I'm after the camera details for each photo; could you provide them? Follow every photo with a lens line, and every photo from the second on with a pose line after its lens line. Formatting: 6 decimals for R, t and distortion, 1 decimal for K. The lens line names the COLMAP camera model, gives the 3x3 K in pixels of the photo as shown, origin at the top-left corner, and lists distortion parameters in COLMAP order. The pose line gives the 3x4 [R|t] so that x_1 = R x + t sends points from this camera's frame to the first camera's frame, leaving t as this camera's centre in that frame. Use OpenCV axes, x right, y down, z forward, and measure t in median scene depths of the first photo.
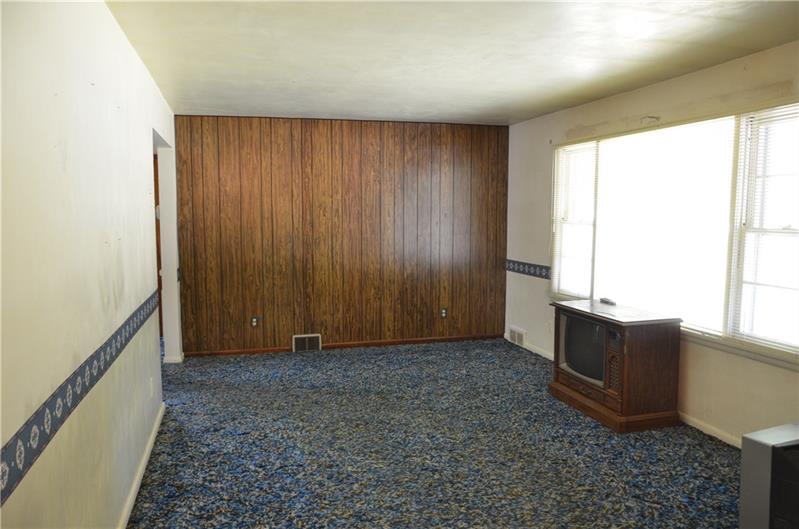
lens RADIAL K [[615.6, 0, 398.7], [0, 615.6, 269.6], [0, 0, 1]] dist [-0.039674, 0.005448]
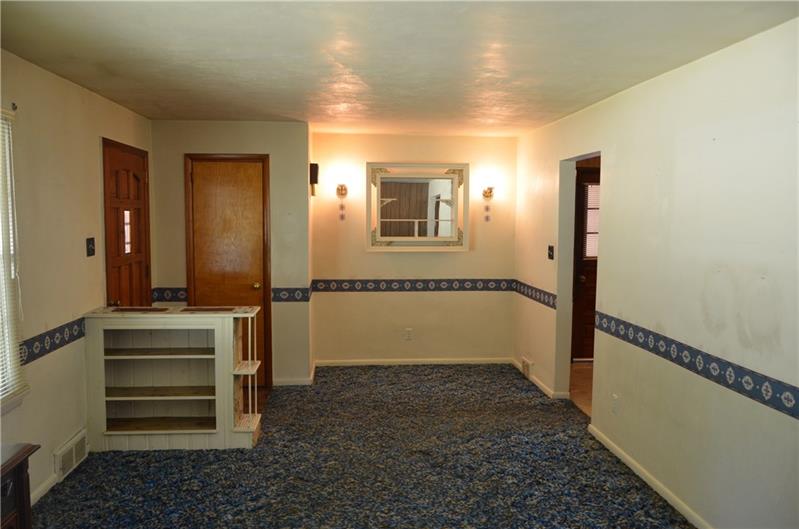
lens RADIAL K [[615.6, 0, 398.7], [0, 615.6, 269.6], [0, 0, 1]] dist [-0.039674, 0.005448]
pose [[-0.985246, -0.020117, 0.169960, -0.062489], [0.010958, 0.983615, 0.179949, -0.179057], [-0.170795, 0.179156, -0.968882, 1.547472]]
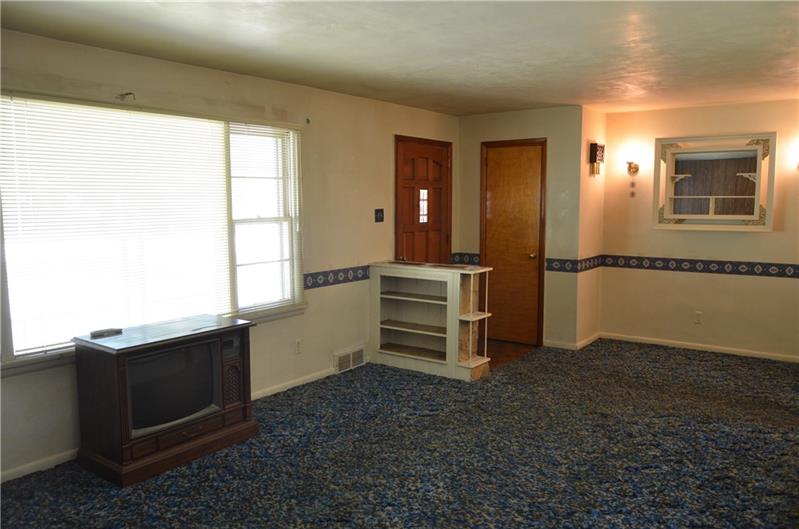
lens RADIAL K [[615.6, 0, 398.7], [0, 615.6, 269.6], [0, 0, 1]] dist [-0.039674, 0.005448]
pose [[-0.624253, -0.084312, 0.776659, -0.558595], [0.077076, 0.982662, 0.168626, -0.149897], [-0.777411, 0.165127, -0.606931, 1.484351]]
